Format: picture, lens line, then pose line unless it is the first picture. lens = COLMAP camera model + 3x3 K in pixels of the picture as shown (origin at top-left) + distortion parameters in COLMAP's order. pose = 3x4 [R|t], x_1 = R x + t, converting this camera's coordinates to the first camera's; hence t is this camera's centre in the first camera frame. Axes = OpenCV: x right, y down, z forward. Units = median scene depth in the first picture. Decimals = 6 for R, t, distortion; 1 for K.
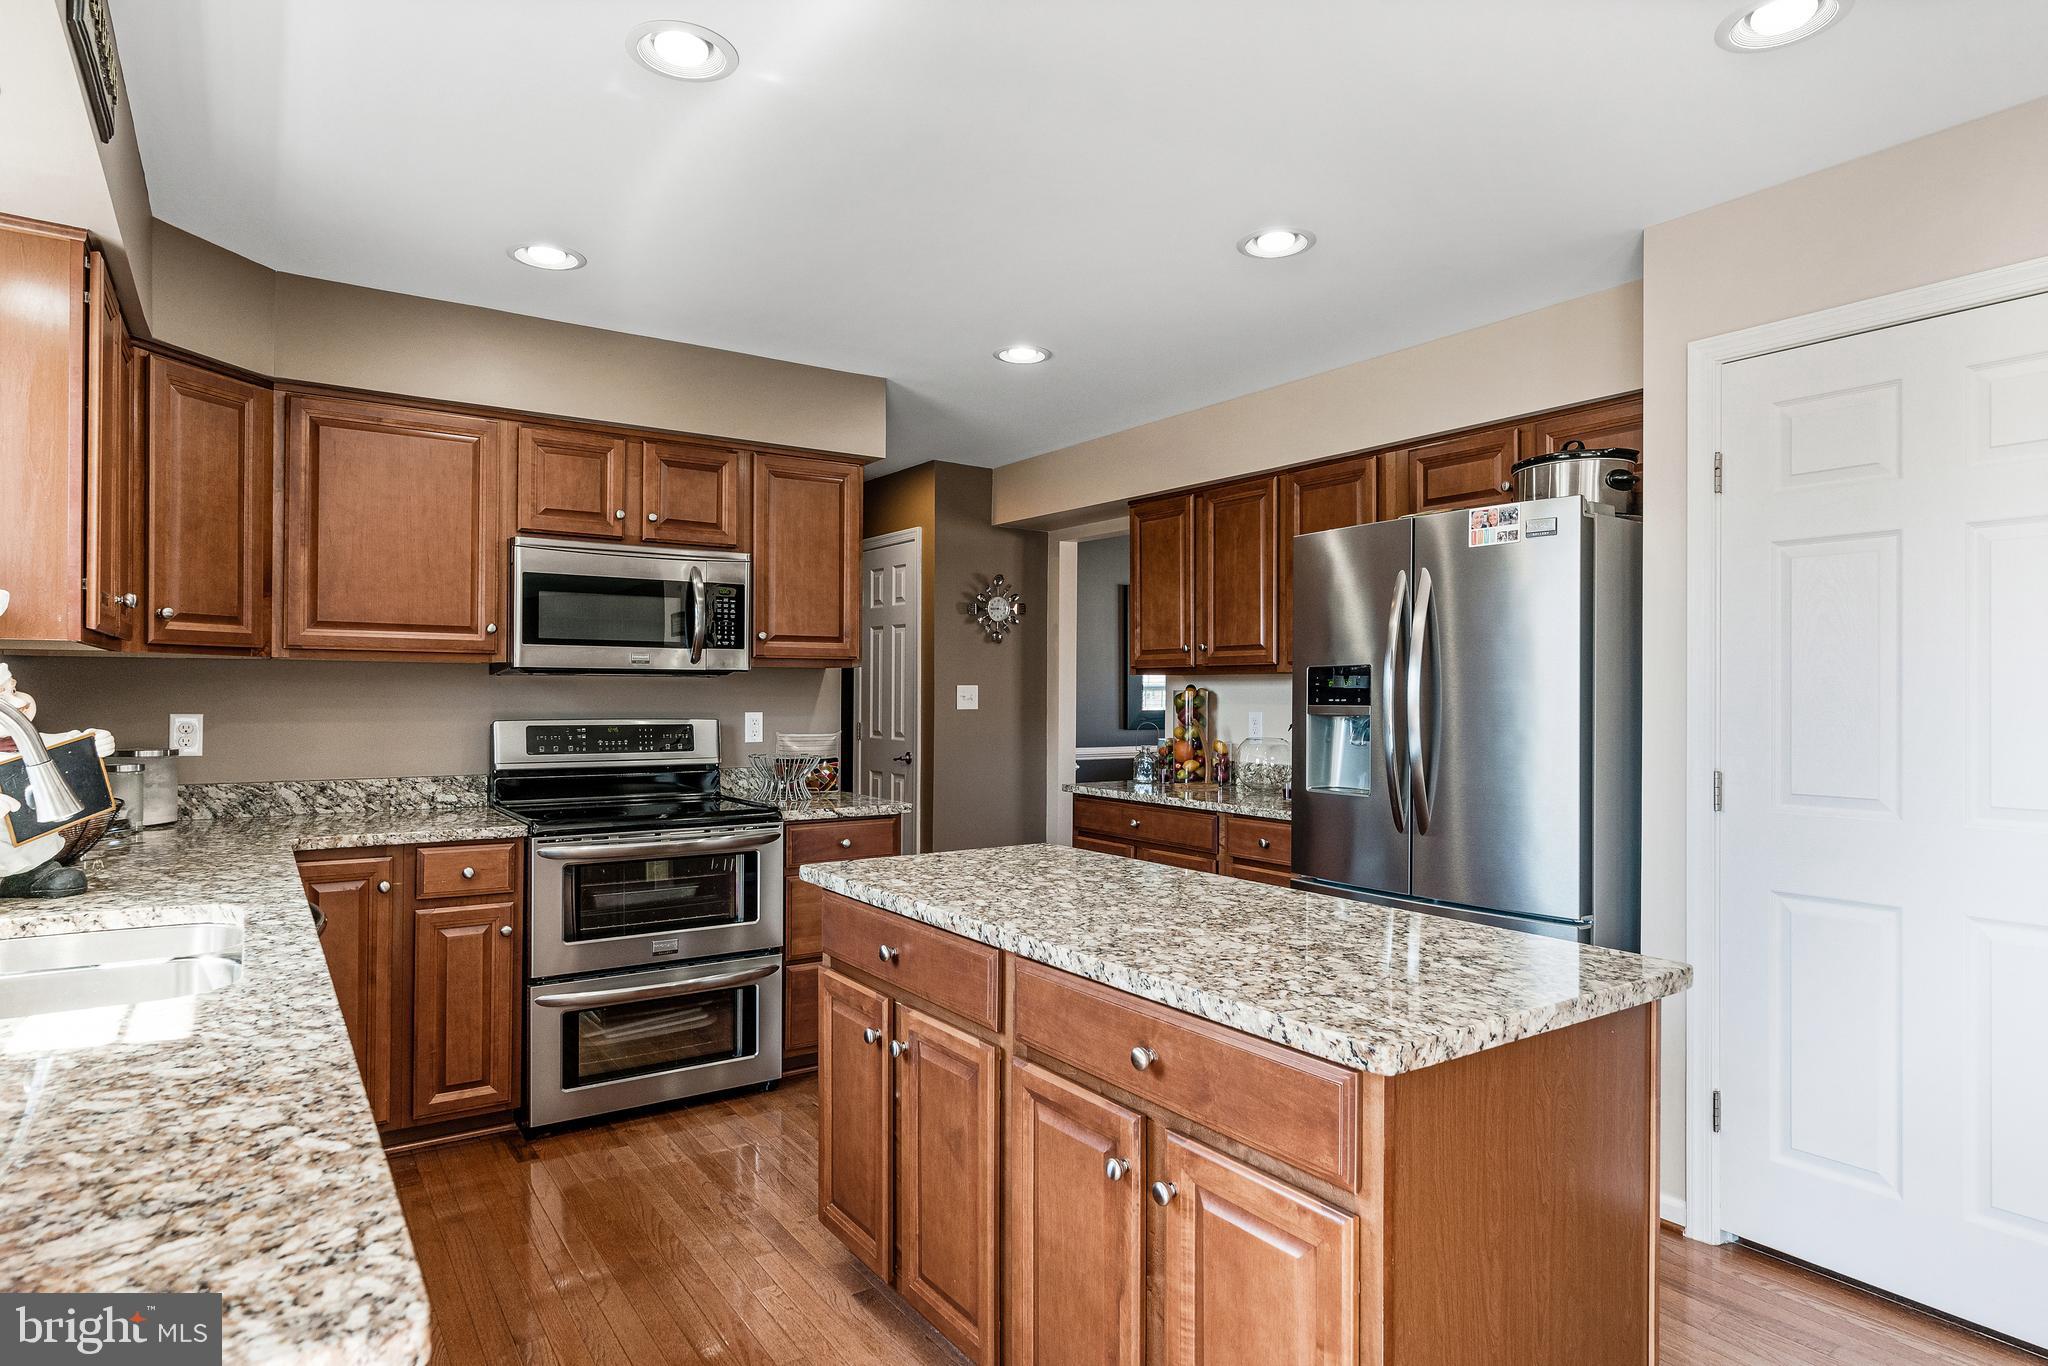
lens RADIAL K [[1154.6, 0, 1021.8], [0, 1154.6, 687.5], [0, 0, 1]] dist [-0.001133, -0.003523]
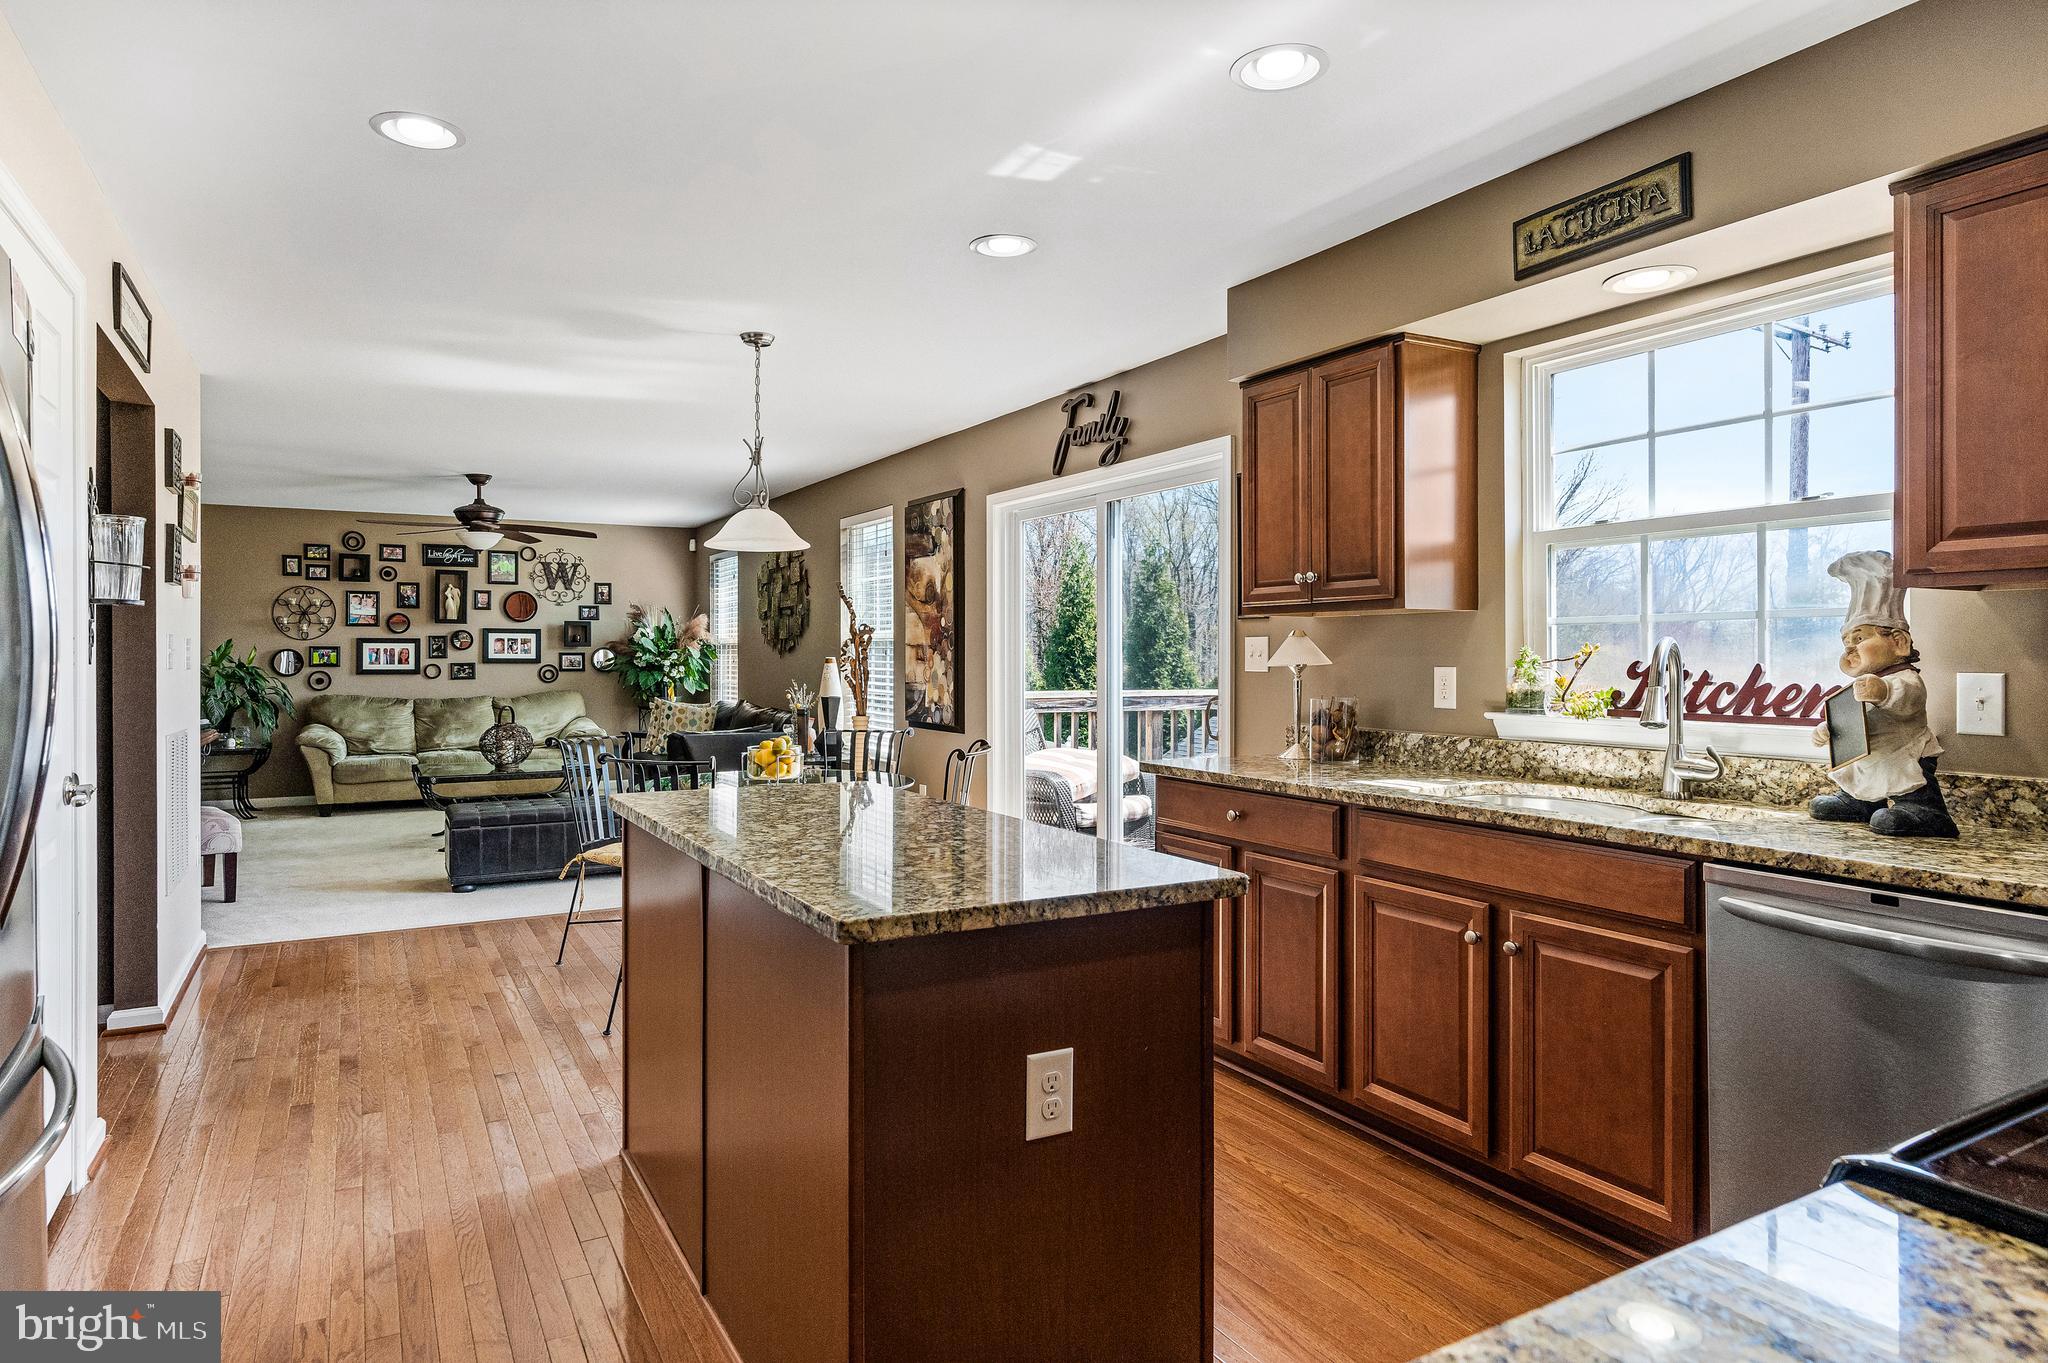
lens RADIAL K [[1182.4, 0, 1001.4], [0, 1182.4, 649.4], [0, 0, 1]] dist [-0.005163, 0.005644]
pose [[-0.995231, -0.003189, 0.097493, -0.086459], [-0.003917, 0.999966, -0.007272, 0.015273], [-0.097466, -0.007619, -0.995210, 1.325729]]
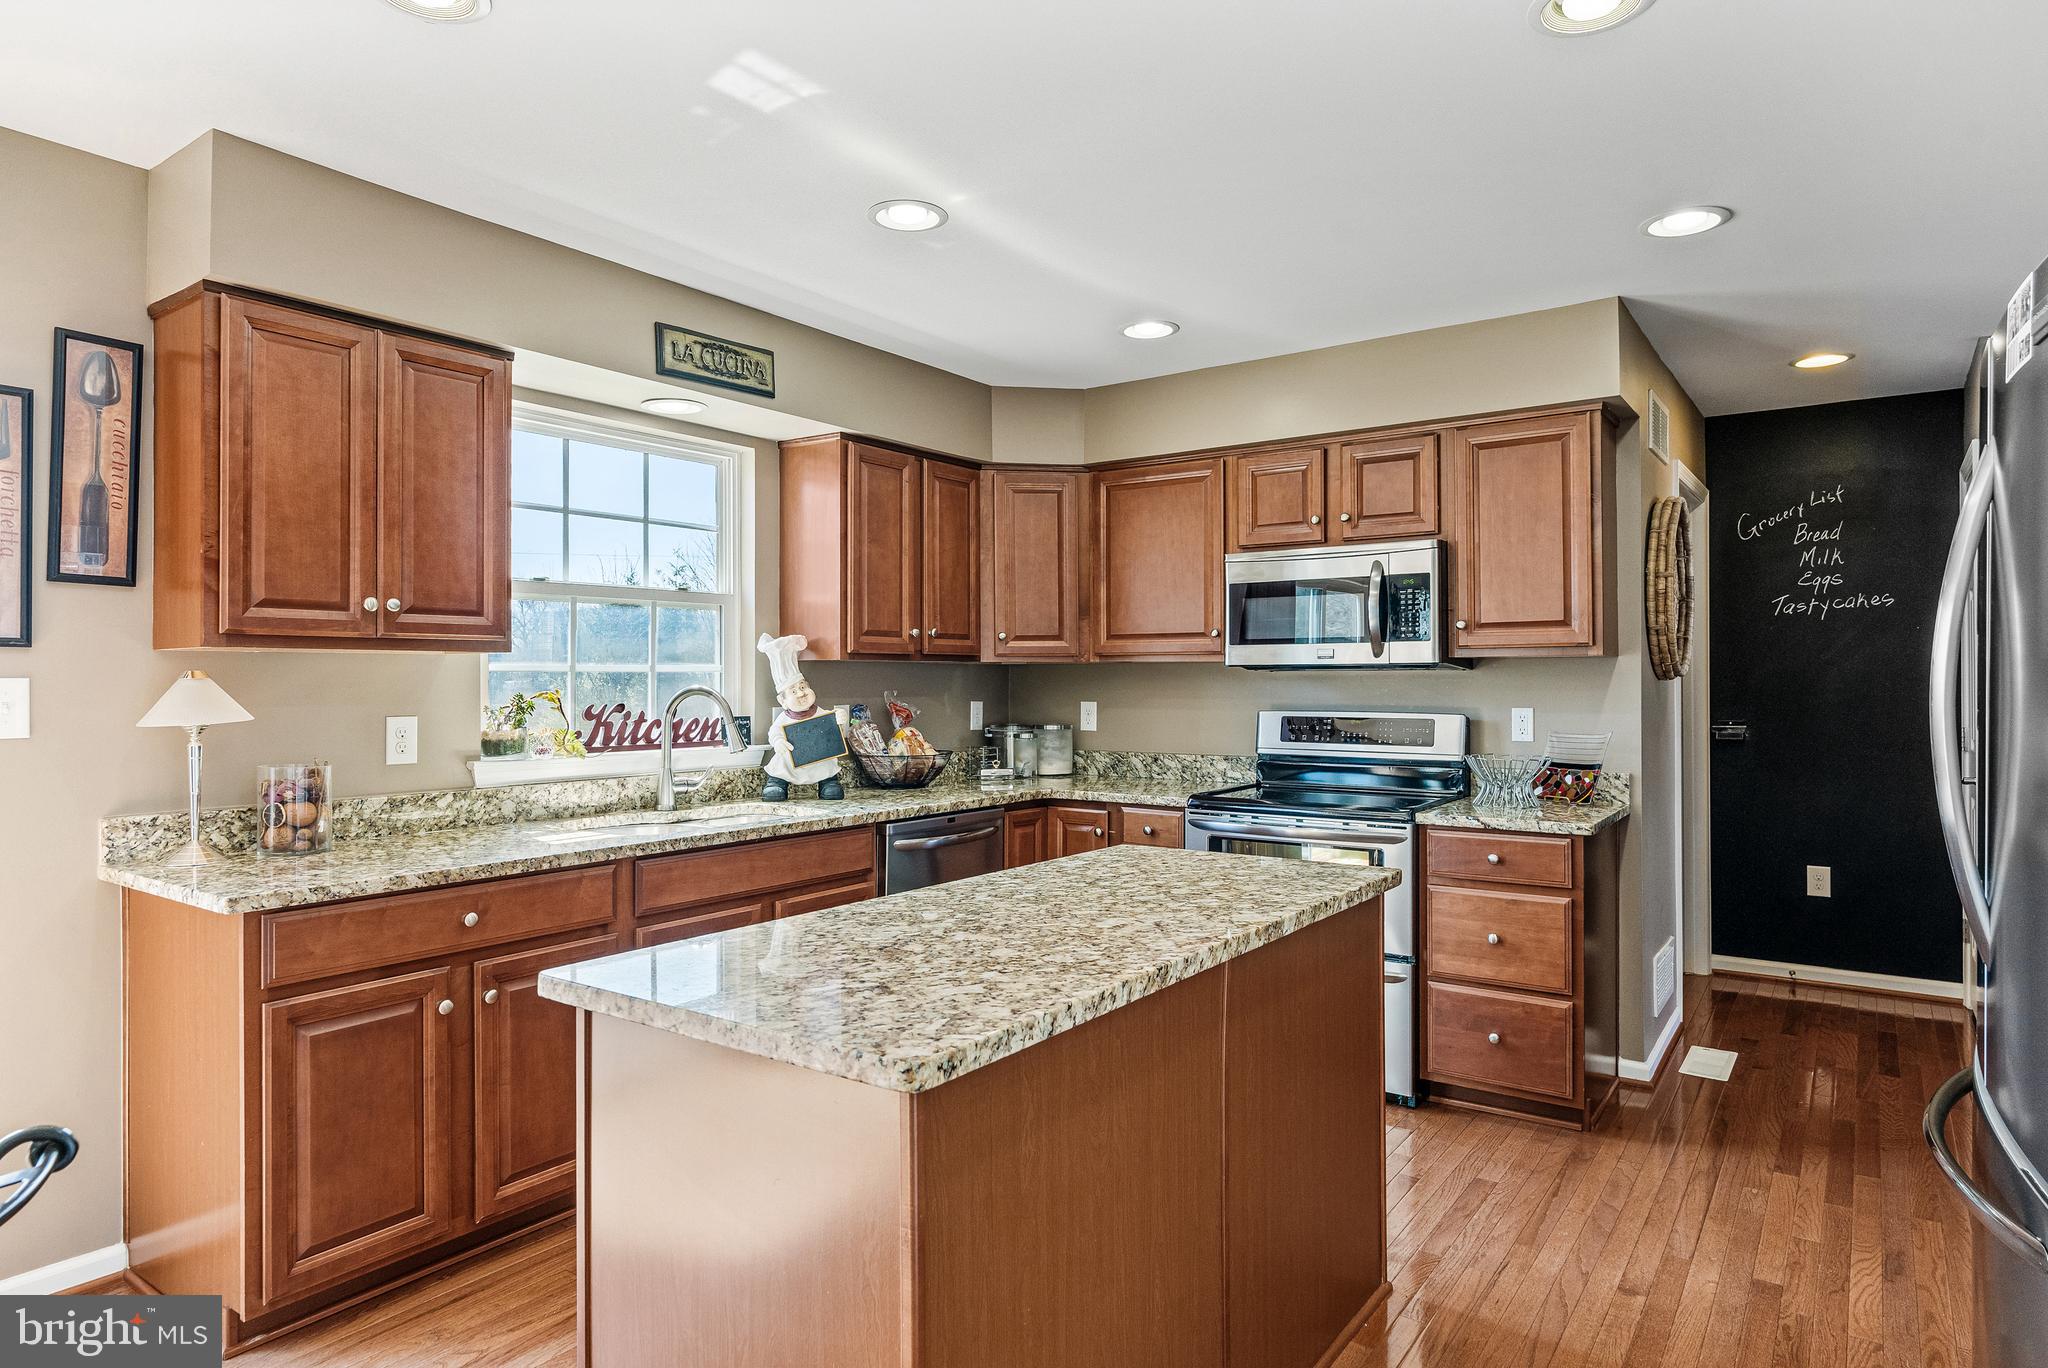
lens RADIAL K [[1200.3, 0, 1007.4], [0, 1200.3, 671.8], [0, 0, 1]] dist [-0.012134, 0.004821]
pose [[0.336962, -0.012406, -0.941437, 0.649435], [0.007692, 0.999916, -0.010423, 0.000065], [0.941487, -0.003729, 0.337029, 0.384491]]
